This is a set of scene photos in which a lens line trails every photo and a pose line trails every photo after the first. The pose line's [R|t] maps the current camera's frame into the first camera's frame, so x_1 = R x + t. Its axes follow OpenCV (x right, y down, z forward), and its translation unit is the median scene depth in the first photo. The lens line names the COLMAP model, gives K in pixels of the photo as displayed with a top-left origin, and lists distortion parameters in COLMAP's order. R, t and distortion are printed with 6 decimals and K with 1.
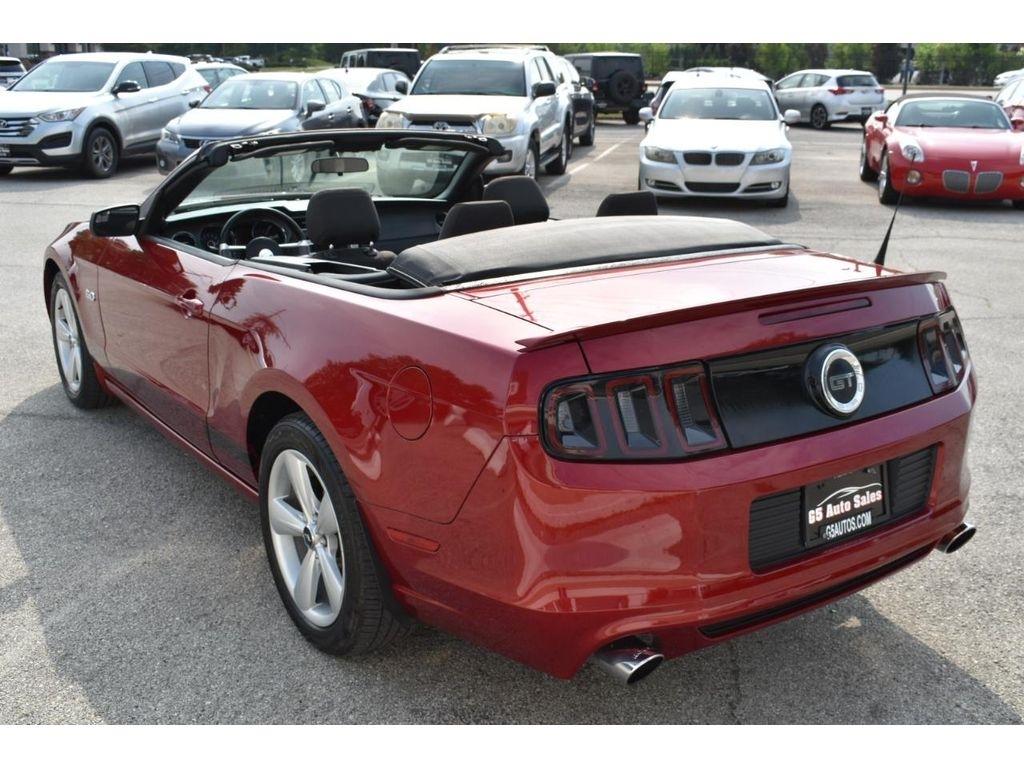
lens RADIAL K [[1178.0, 0, 524.1], [0, 1178.0, 406.4], [0, 0, 1]] dist [-0.019174, 0.000000]
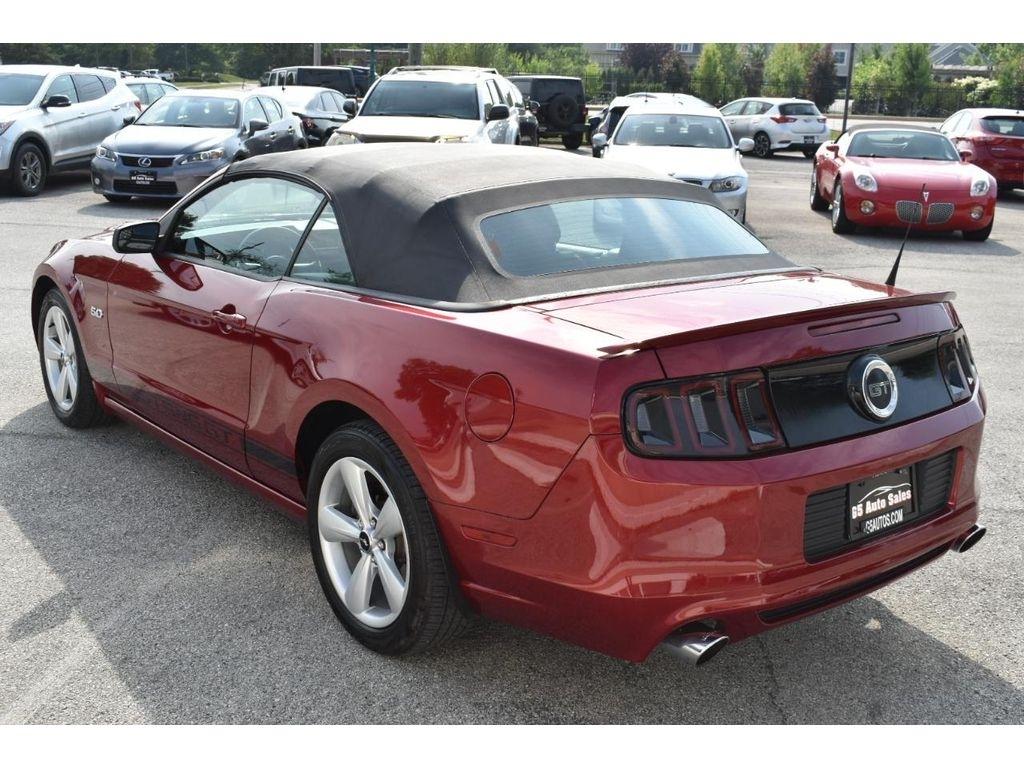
lens RADIAL K [[1274.9, 0, 522.4], [0, 1274.9, 391.2], [0, 0, 1]] dist [-0.024166, 0.000000]
pose [[0.996794, 0.003107, 0.079951, -0.125537], [0.000533, 0.998966, -0.045470, 0.027902], [-0.080010, 0.045367, 0.995761, -0.125863]]
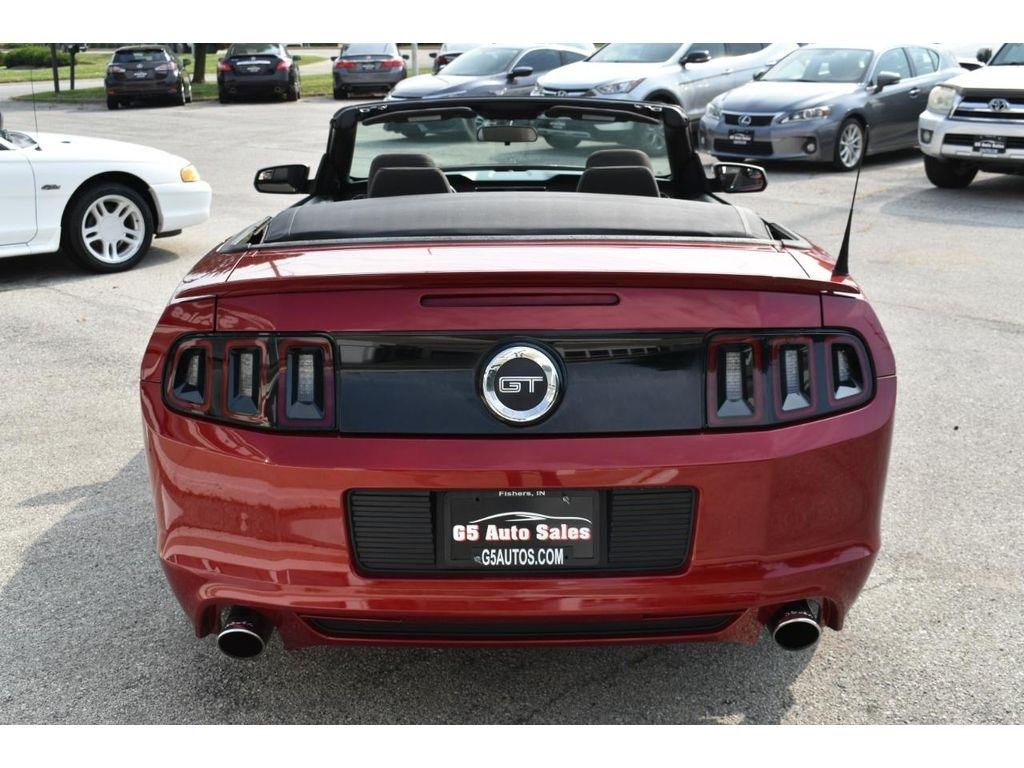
lens RADIAL K [[1437.0, 0, 517.1], [0, 1437.0, 383.0], [0, 0, 1]] dist [-0.023804, 0.000000]
pose [[0.791264, 0.128292, -0.597865, 0.712568], [-0.155052, 0.987883, 0.006775, -0.022962], [0.591490, 0.087339, 0.801568, 0.133497]]
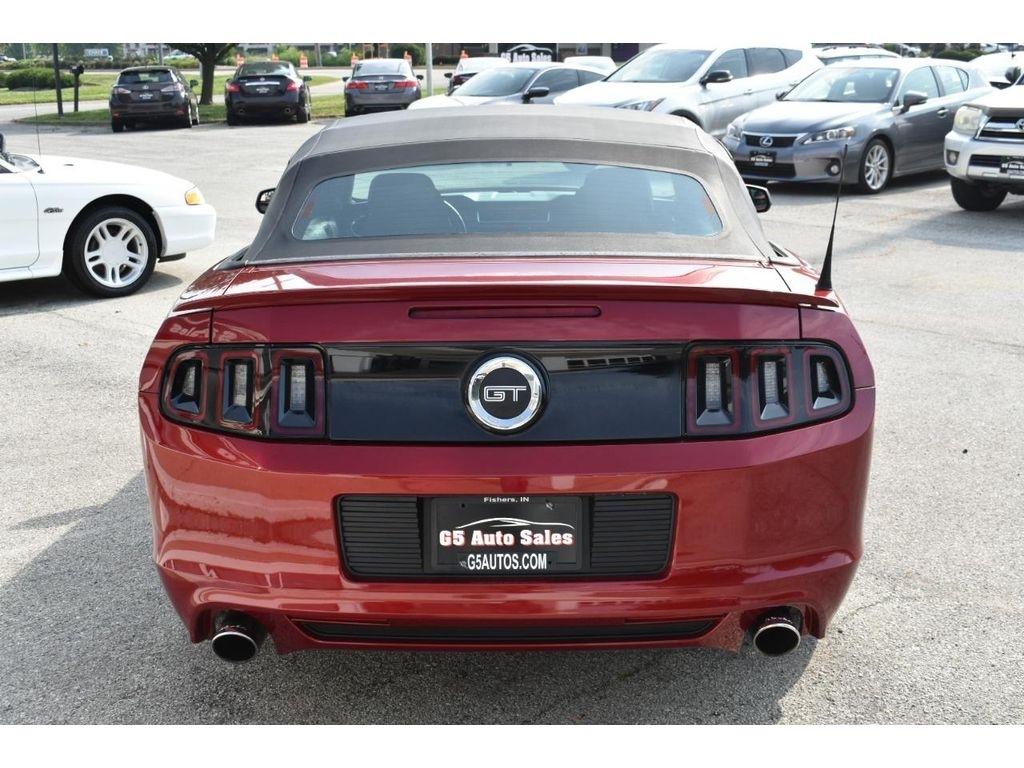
lens RADIAL K [[1529.2, 0, 508.4], [0, 1529.2, 378.4], [0, 0, 1]] dist [-0.032344, 0.000000]
pose [[0.777173, 0.112549, -0.619141, 0.782861], [-0.157053, 0.987433, -0.017643, -0.010066], [0.609374, 0.110950, 0.785082, 0.084764]]
